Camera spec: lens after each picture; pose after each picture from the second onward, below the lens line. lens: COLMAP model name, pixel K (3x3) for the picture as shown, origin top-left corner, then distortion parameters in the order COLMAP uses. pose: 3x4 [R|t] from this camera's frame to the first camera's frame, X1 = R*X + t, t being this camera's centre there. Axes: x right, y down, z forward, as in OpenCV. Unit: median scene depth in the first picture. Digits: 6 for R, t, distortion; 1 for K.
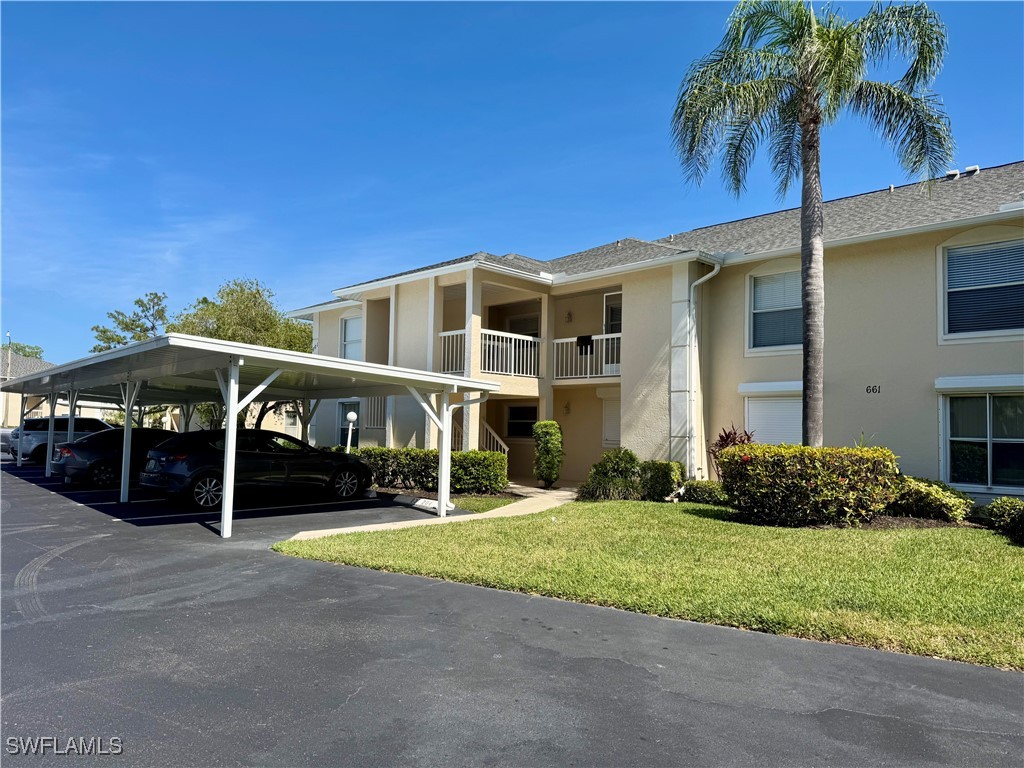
lens RADIAL K [[691.5, 0, 512.0], [0, 691.5, 384.0], [0, 0, 1]] dist [0.000190, -0.000061]
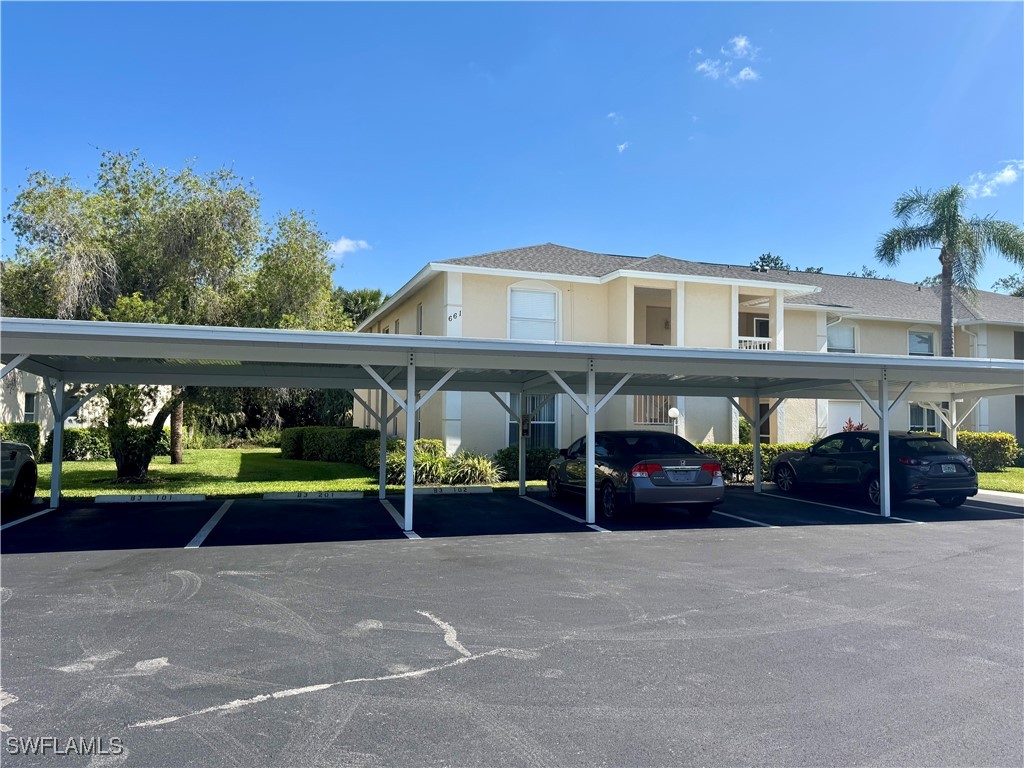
lens RADIAL K [[691.5, 0, 512.0], [0, 691.5, 384.0], [0, 0, 1]] dist [0.000190, -0.000061]
pose [[0.481988, 0.037227, 0.875387, -1.350252], [-0.063429, 0.997958, -0.007515, 0.034712], [-0.873879, -0.051903, 0.483365, 0.838418]]
